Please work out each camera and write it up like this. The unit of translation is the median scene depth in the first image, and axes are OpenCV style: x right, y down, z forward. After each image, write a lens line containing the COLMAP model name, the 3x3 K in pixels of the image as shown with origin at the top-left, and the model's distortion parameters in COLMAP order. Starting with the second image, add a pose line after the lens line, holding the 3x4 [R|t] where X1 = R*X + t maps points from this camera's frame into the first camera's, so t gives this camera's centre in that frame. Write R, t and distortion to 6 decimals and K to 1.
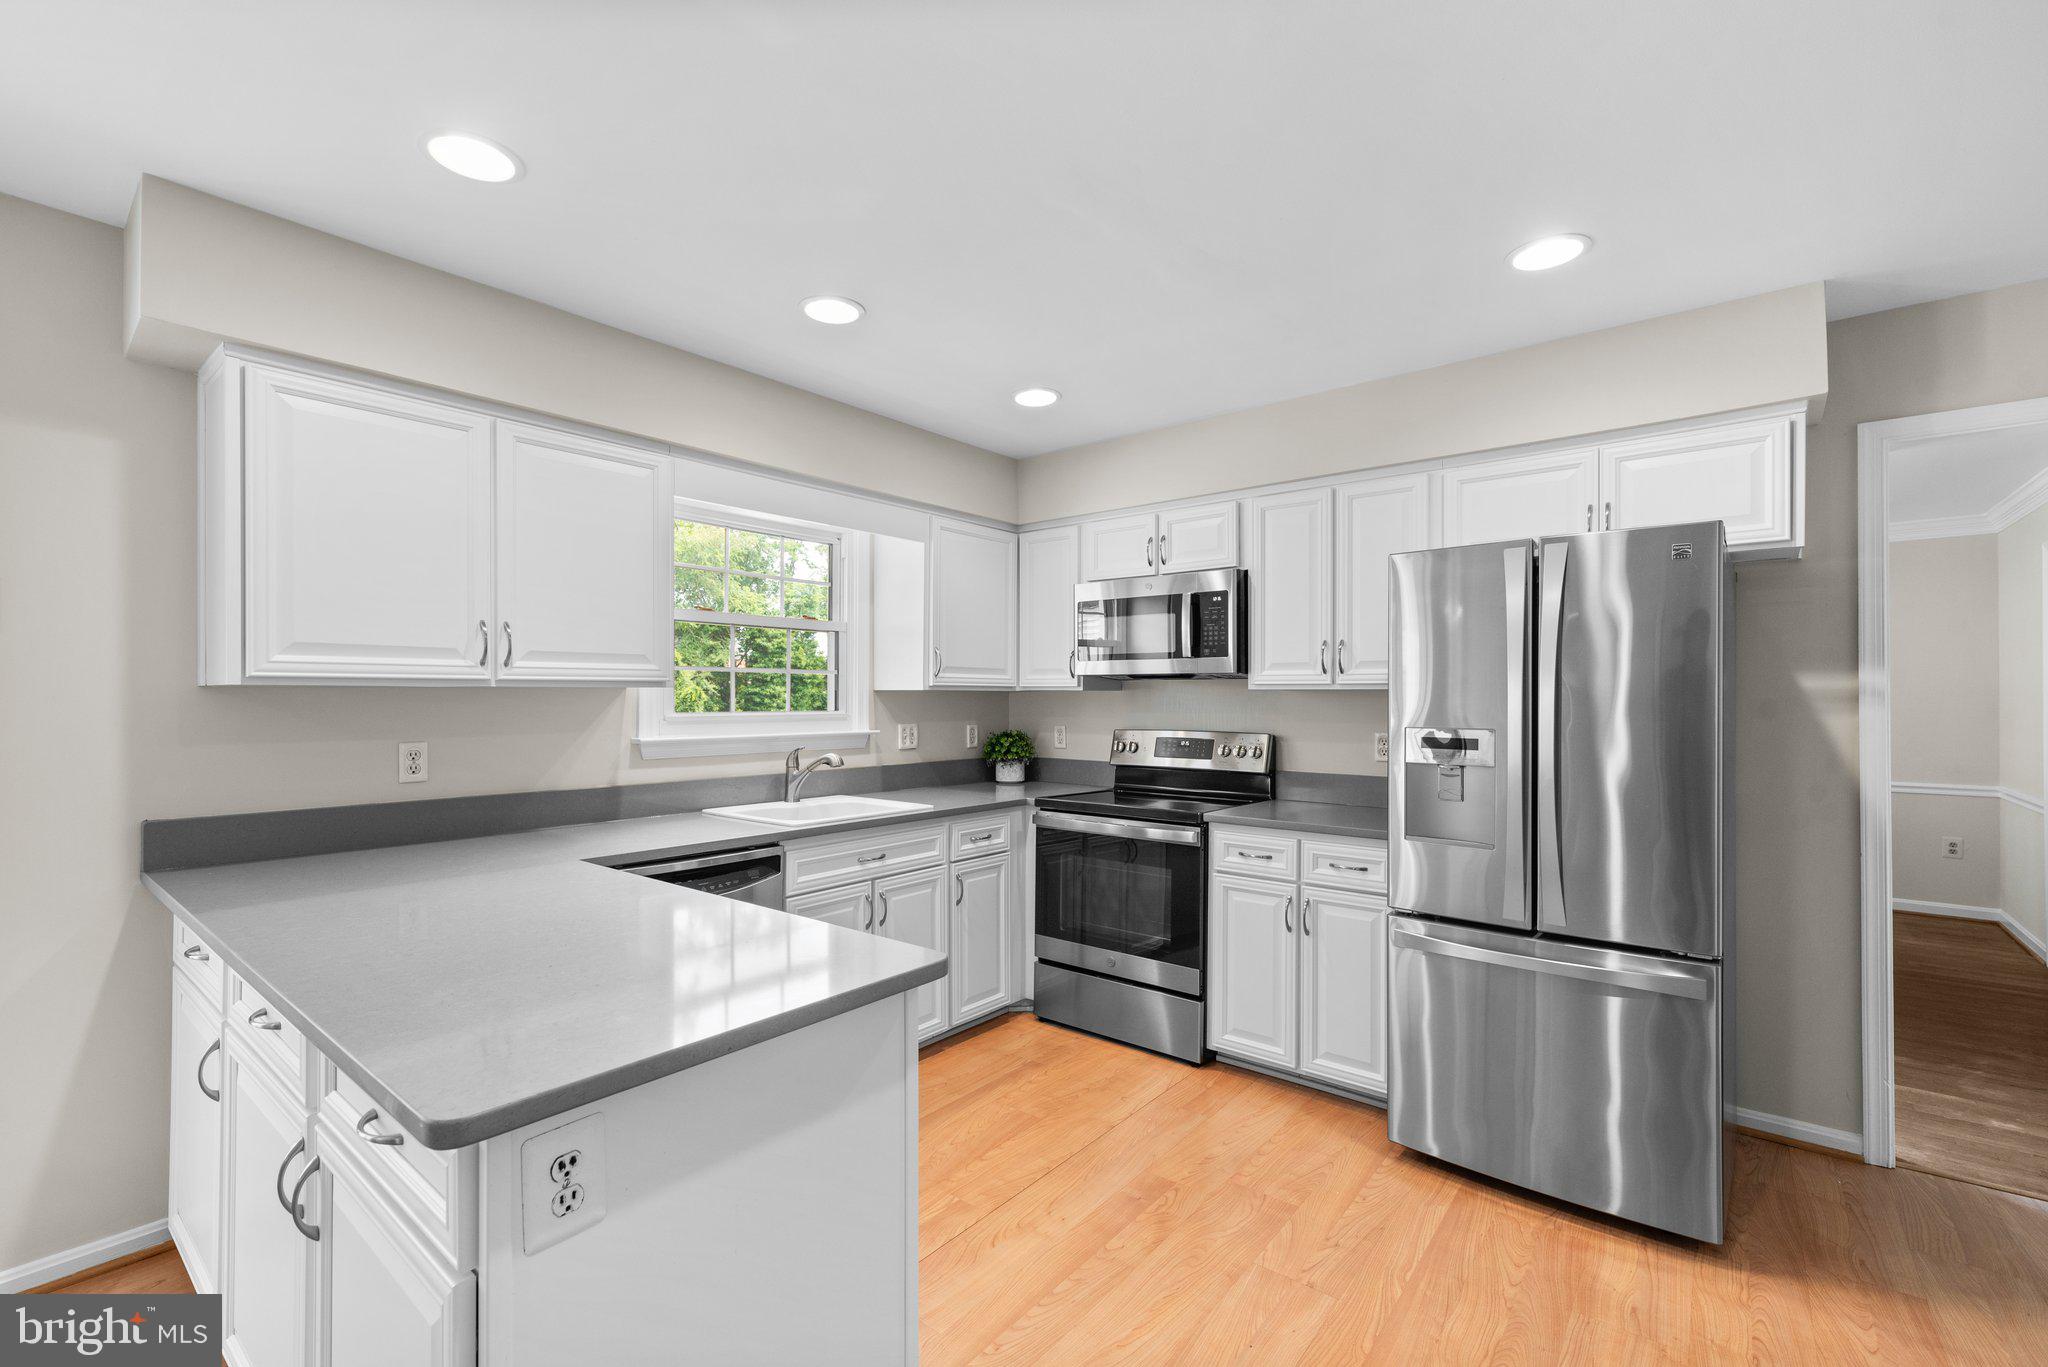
lens RADIAL K [[869.5, 0, 1029.8], [0, 869.5, 696.0], [0, 0, 1]] dist [0.004516, -0.001052]
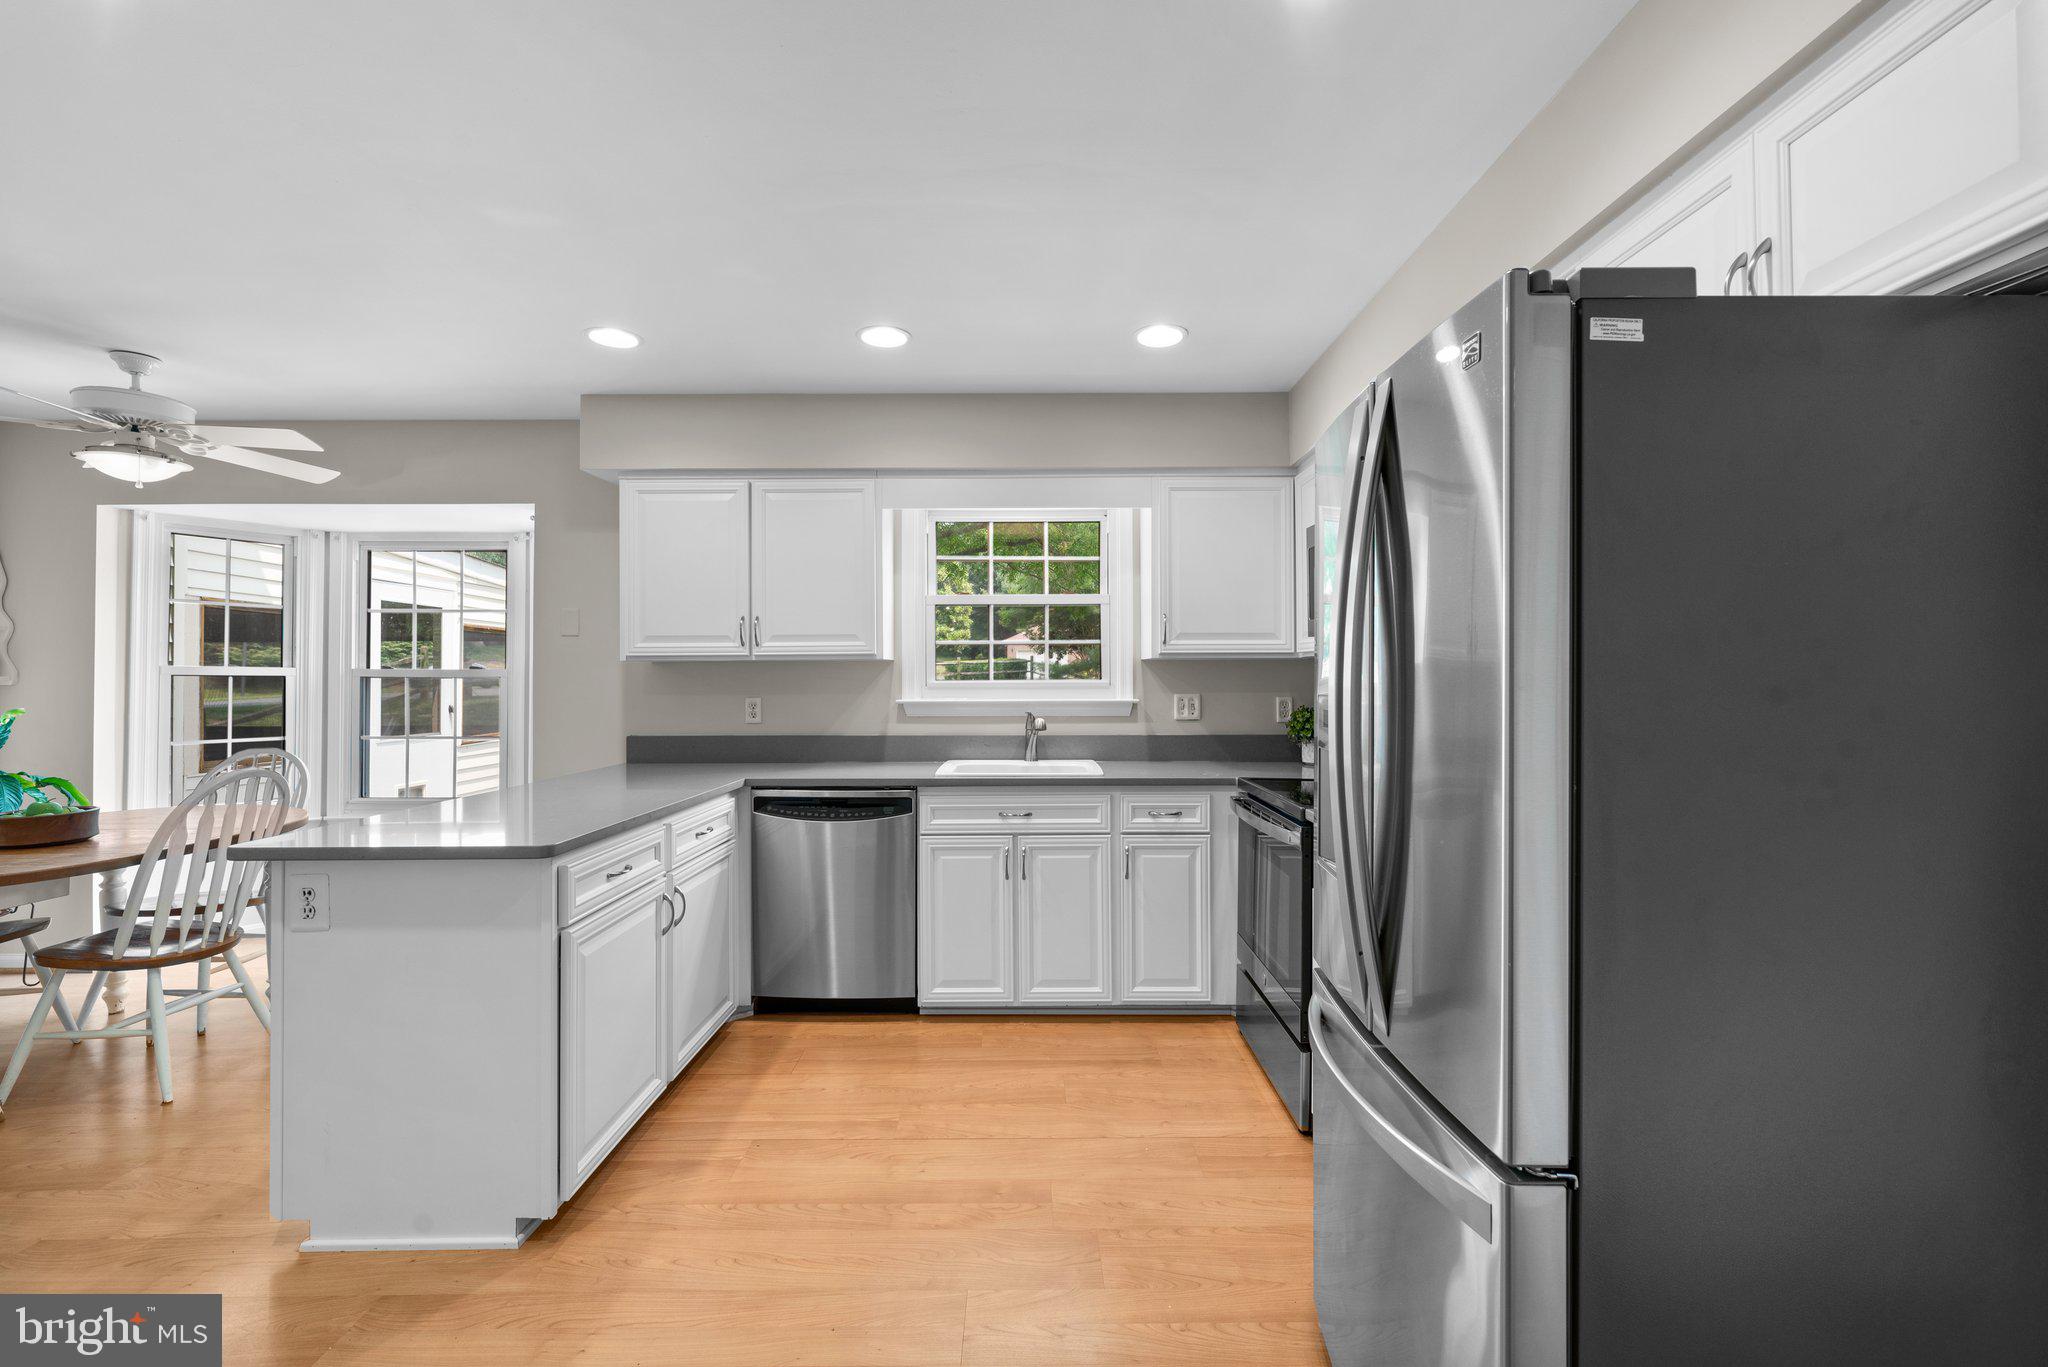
lens RADIAL K [[881.5, 0, 1036.4], [0, 881.5, 674.7], [0, 0, 1]] dist [-0.001427, 0.000551]
pose [[0.633756, -0.005842, -0.773511, 0.655714], [0.005174, 0.999981, -0.003313, 0.016754], [0.773516, -0.001902, 0.633774, 0.319446]]
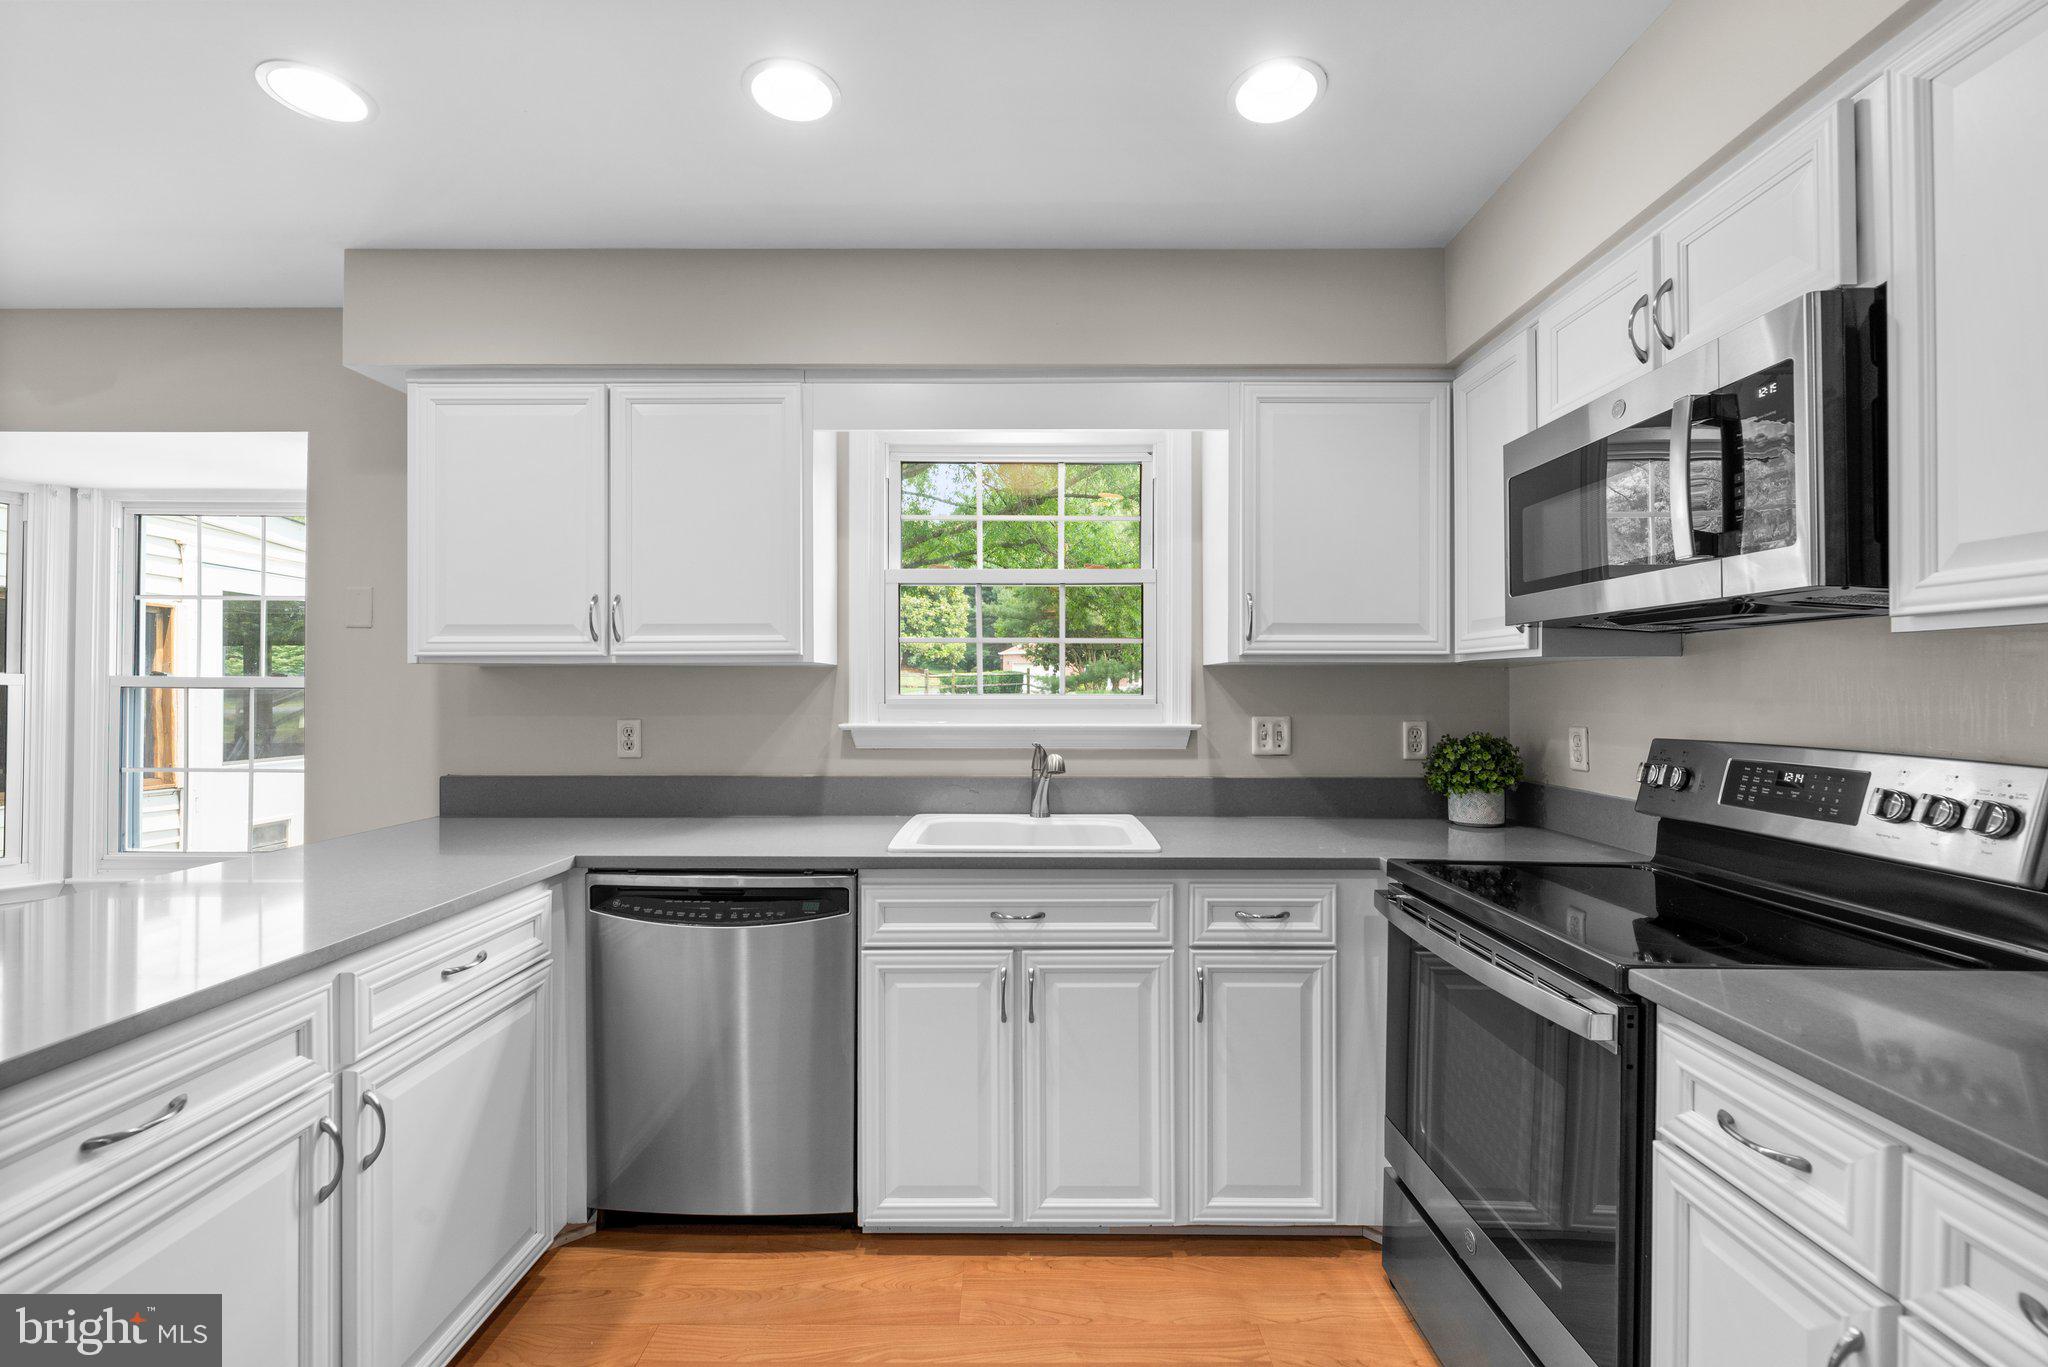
lens RADIAL K [[881.5, 0, 1032.5], [0, 881.5, 685.1], [0, 0, 1]] dist [-0.001427, 0.000551]
pose [[0.633794, -0.005785, -0.773480, 0.331098], [0.001914, 0.999981, -0.005910, 0.015462], [0.773500, 0.002265, 0.633793, 0.565901]]
